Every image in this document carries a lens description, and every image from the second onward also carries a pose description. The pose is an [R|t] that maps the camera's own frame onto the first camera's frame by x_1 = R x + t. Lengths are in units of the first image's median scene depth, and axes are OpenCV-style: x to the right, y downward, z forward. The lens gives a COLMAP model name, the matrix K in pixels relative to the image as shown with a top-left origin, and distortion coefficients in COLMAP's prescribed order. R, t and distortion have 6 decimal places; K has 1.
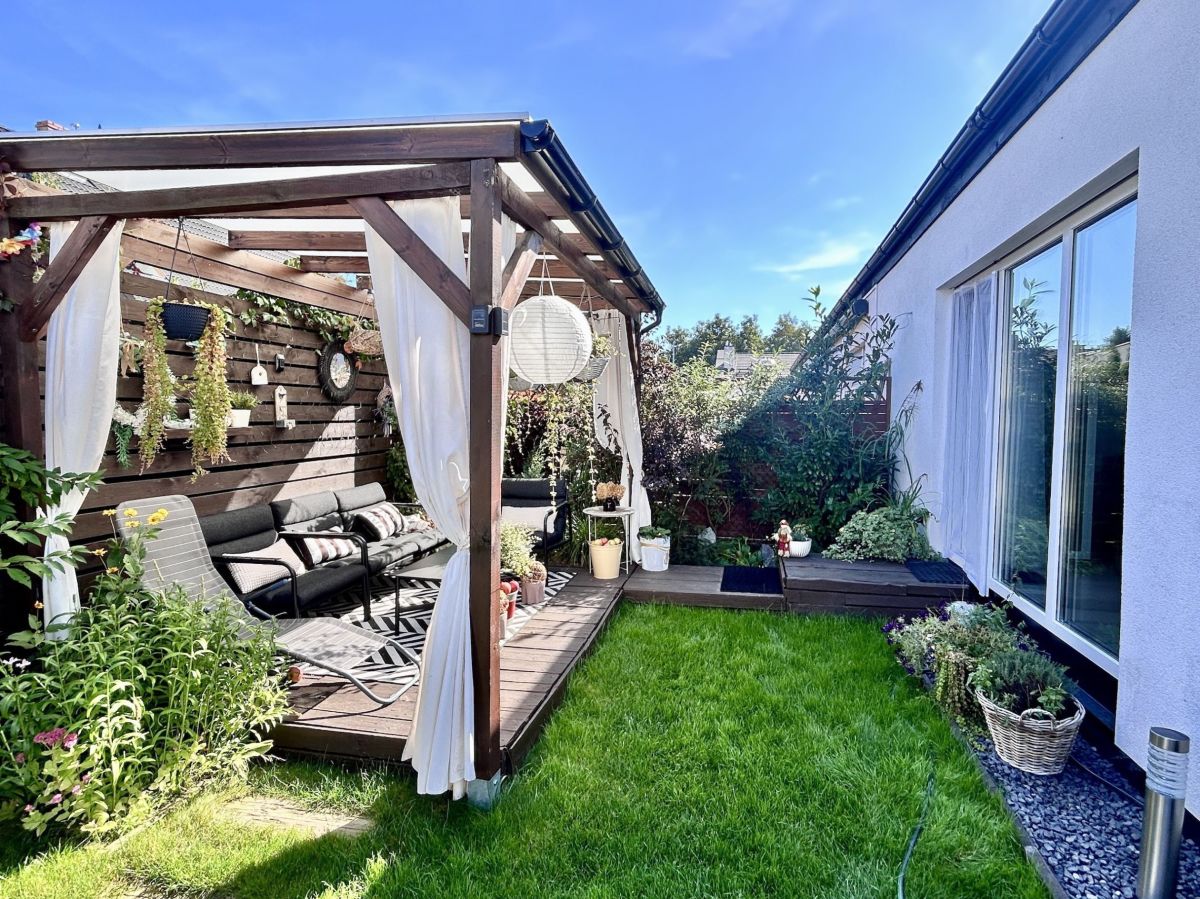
lens RADIAL K [[659.7, 0, 604.0], [0, 659.7, 438.2], [0, 0, 1]] dist [-0.000287, 0.010398]
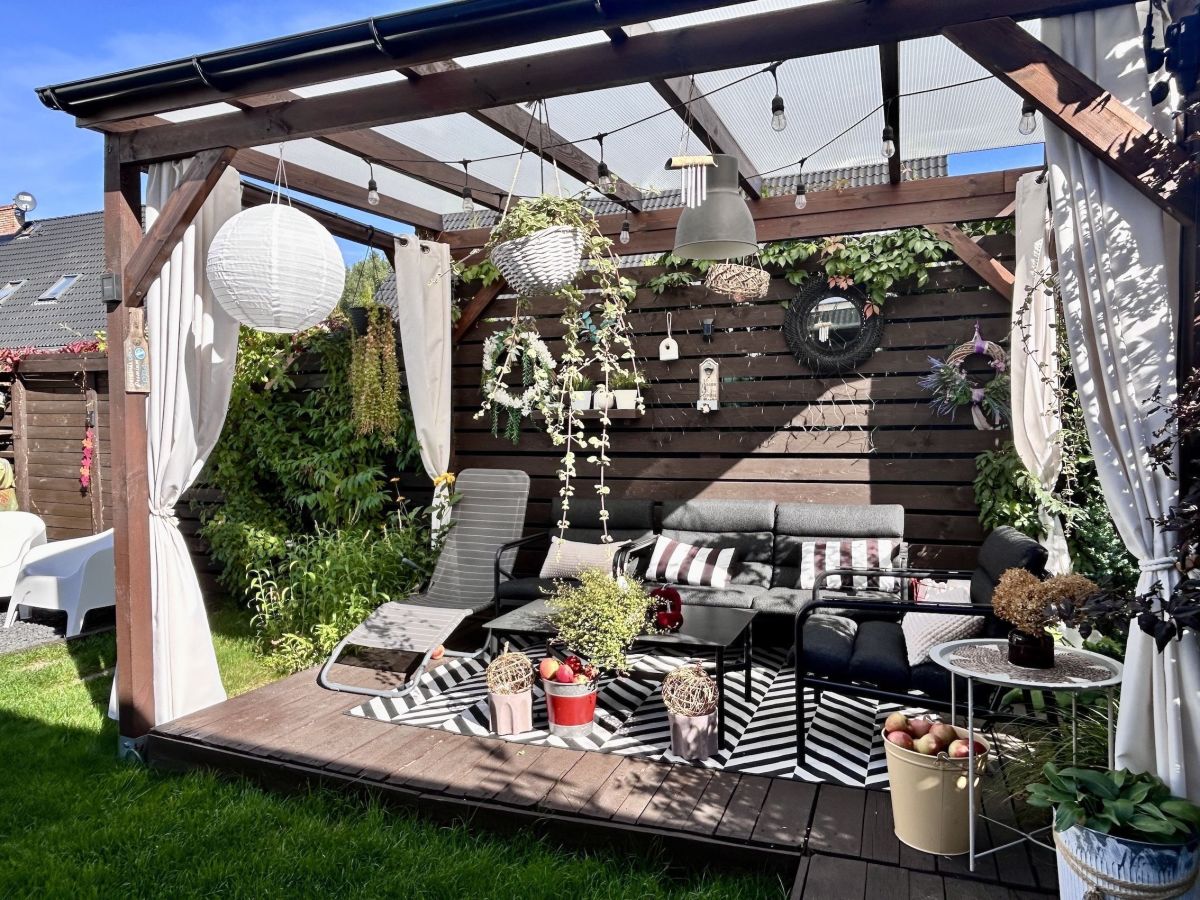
lens RADIAL K [[800.4, 0, 592.6], [0, 800.4, 455.8], [0, 0, 1]] dist [0.000409, 0.000752]
pose [[-0.153746, 0.036926, -0.987420, 0.627984], [-0.030356, 0.998653, 0.042072, 0.002423], [0.987644, 0.036443, -0.152418, 1.294842]]
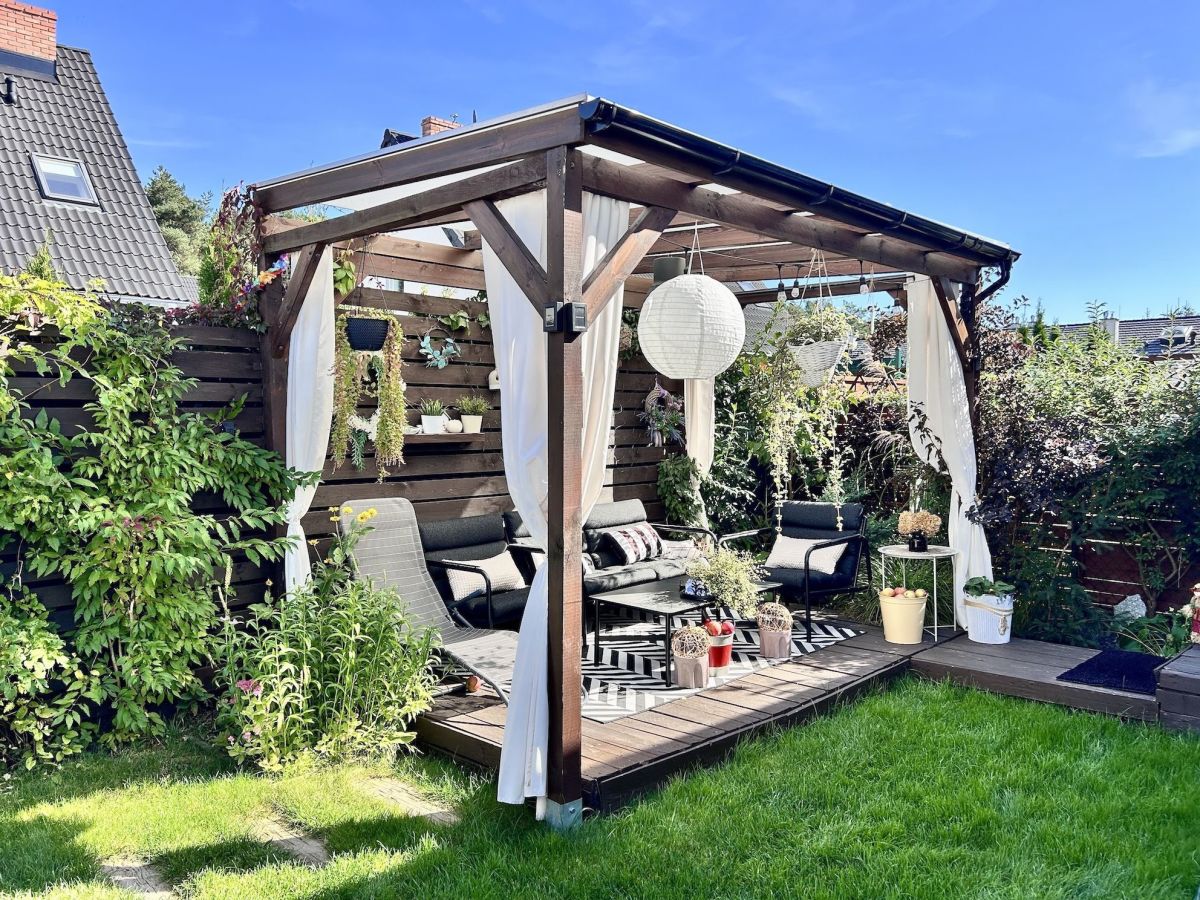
lens RADIAL K [[934.8, 0, 601.8], [0, 934.8, 453.9], [0, 0, 1]] dist [0.075652, -0.075084]
pose [[0.846018, 0.010998, -0.533041, 0.398851], [-0.011240, 0.999933, 0.002791, 0.009136], [0.533036, 0.003630, 0.846085, -0.074789]]
